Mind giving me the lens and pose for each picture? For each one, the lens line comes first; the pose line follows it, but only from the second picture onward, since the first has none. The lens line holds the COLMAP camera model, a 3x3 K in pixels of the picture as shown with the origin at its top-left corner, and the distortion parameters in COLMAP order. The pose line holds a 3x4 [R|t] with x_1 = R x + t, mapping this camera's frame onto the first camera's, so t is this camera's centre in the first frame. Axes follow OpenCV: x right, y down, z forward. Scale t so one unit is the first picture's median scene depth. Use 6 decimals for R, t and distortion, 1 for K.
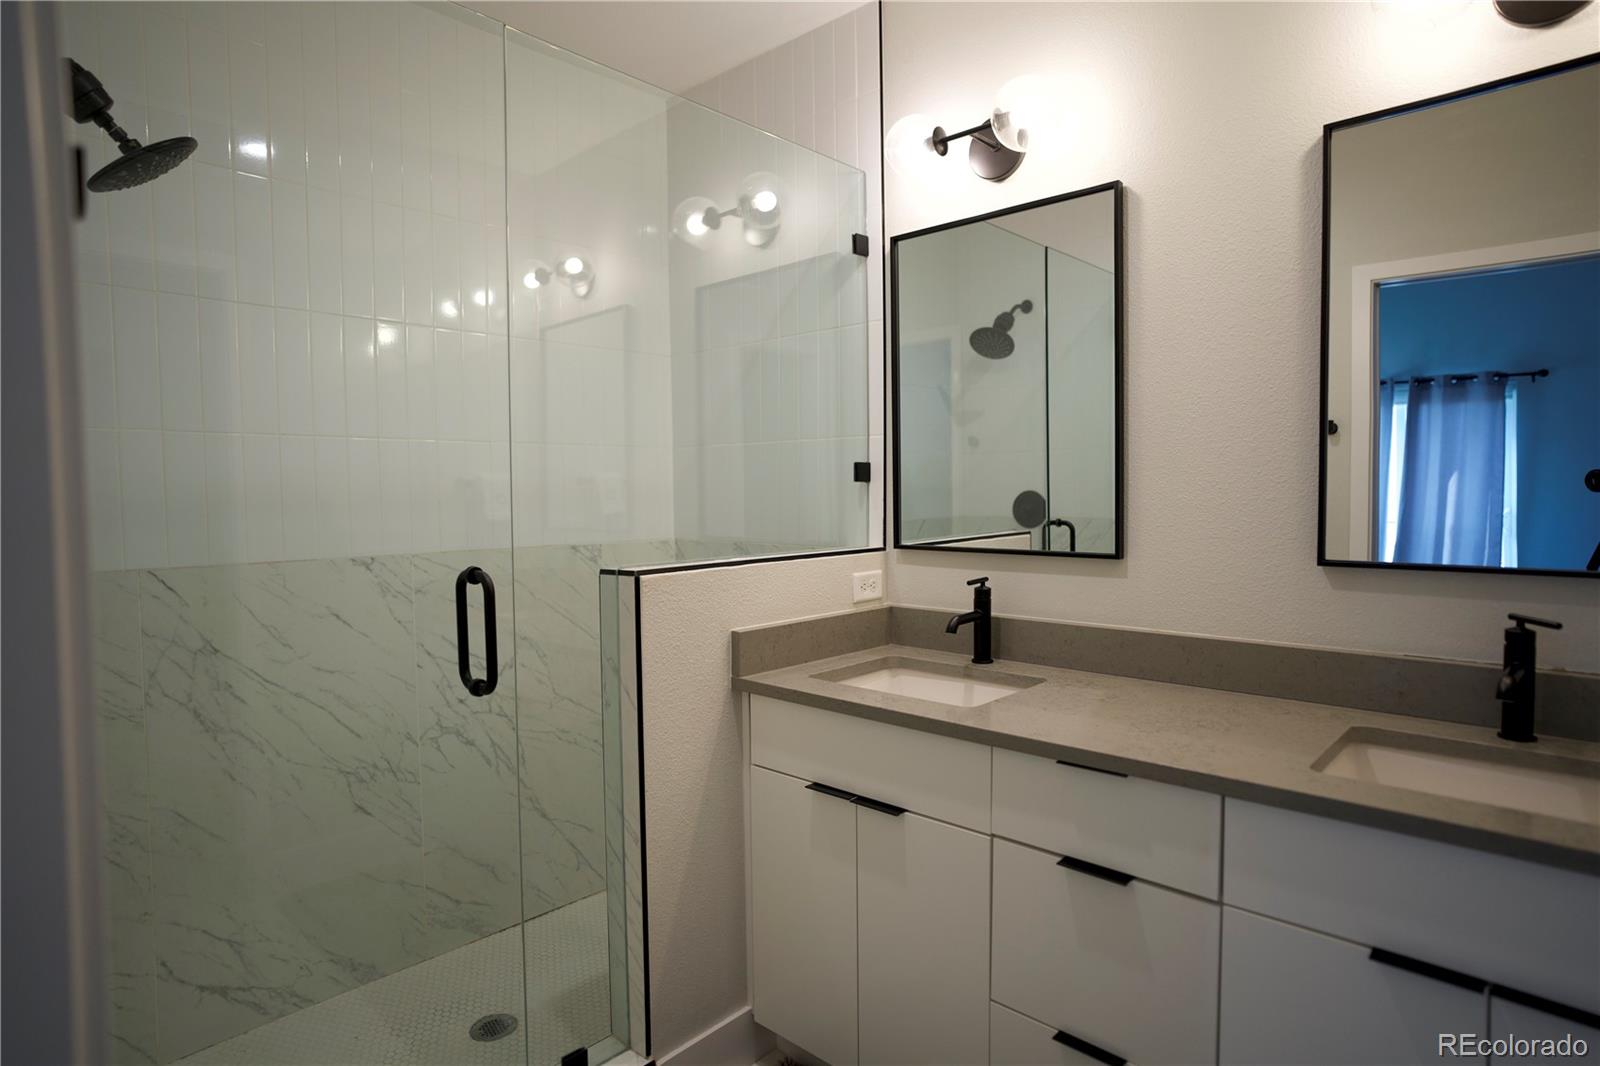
lens RADIAL K [[869.4, 0, 797.7], [0, 869.4, 528.3], [0, 0, 1]] dist [-0.054828, 0.040360]
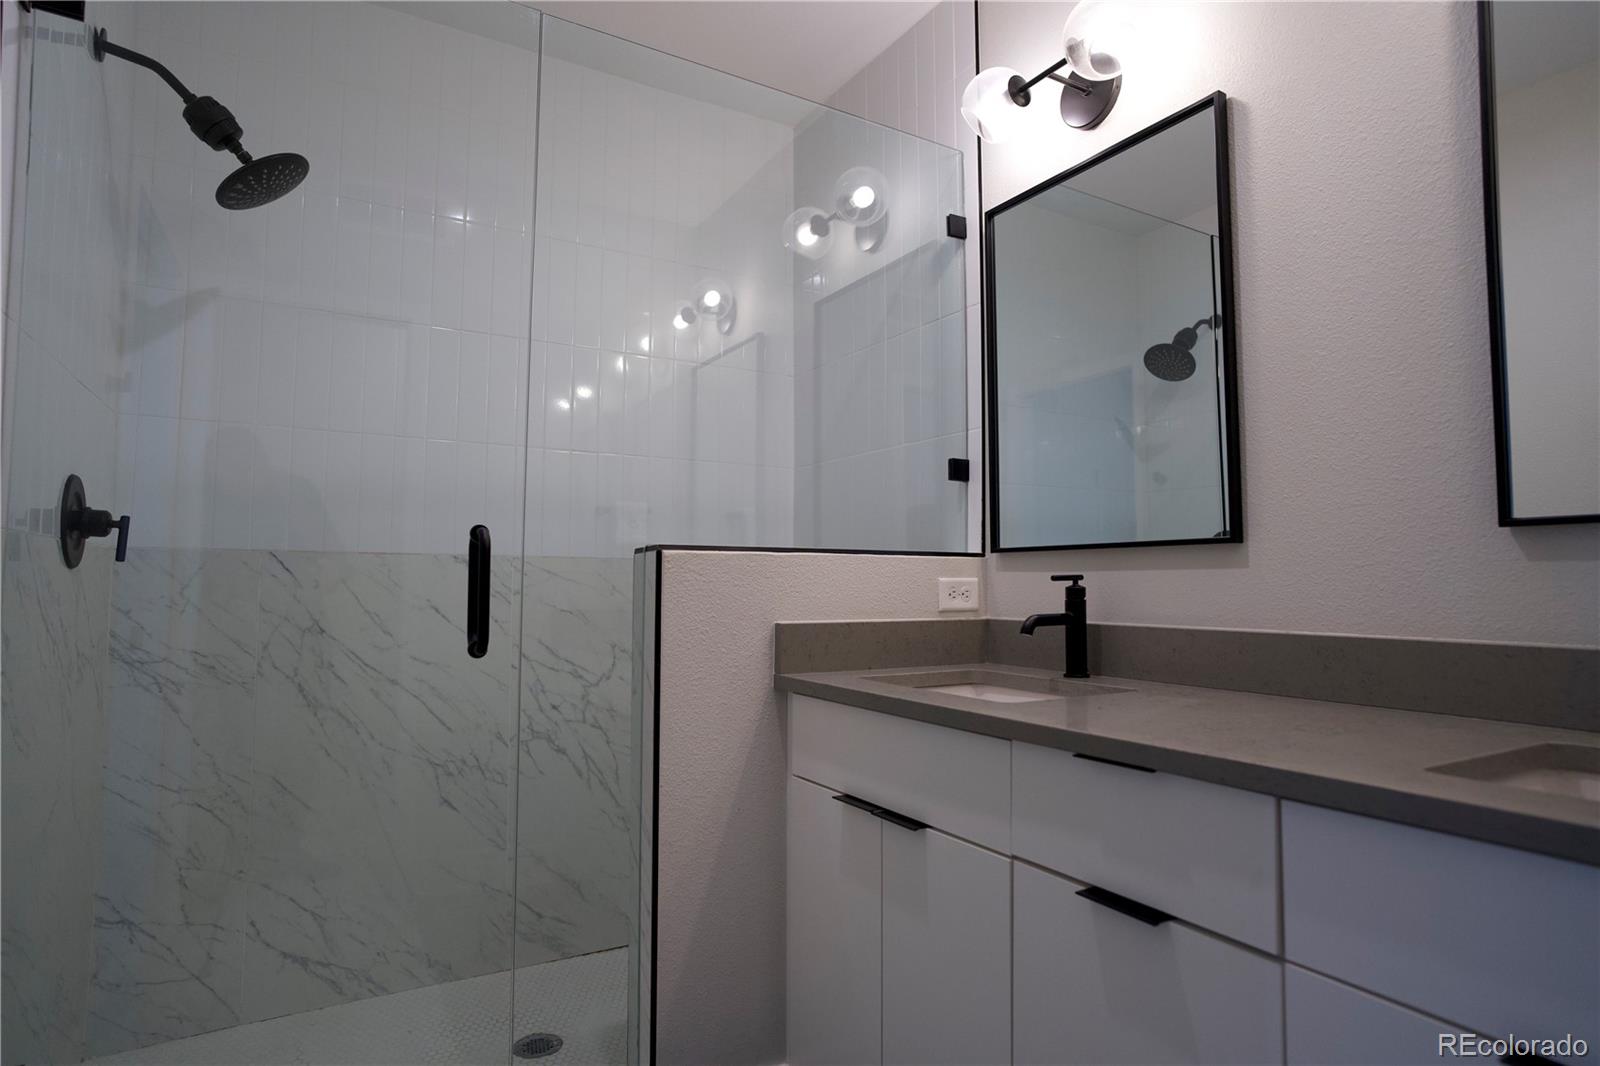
lens RADIAL K [[869.4, 0, 797.7], [0, 869.4, 528.3], [0, 0, 1]] dist [-0.054828, 0.040360]
pose [[0.959361, -0.003040, -0.282164, 0.189701], [-0.027340, 0.994236, -0.103668, 0.105219], [0.280853, 0.107169, 0.953749, 0.117914]]
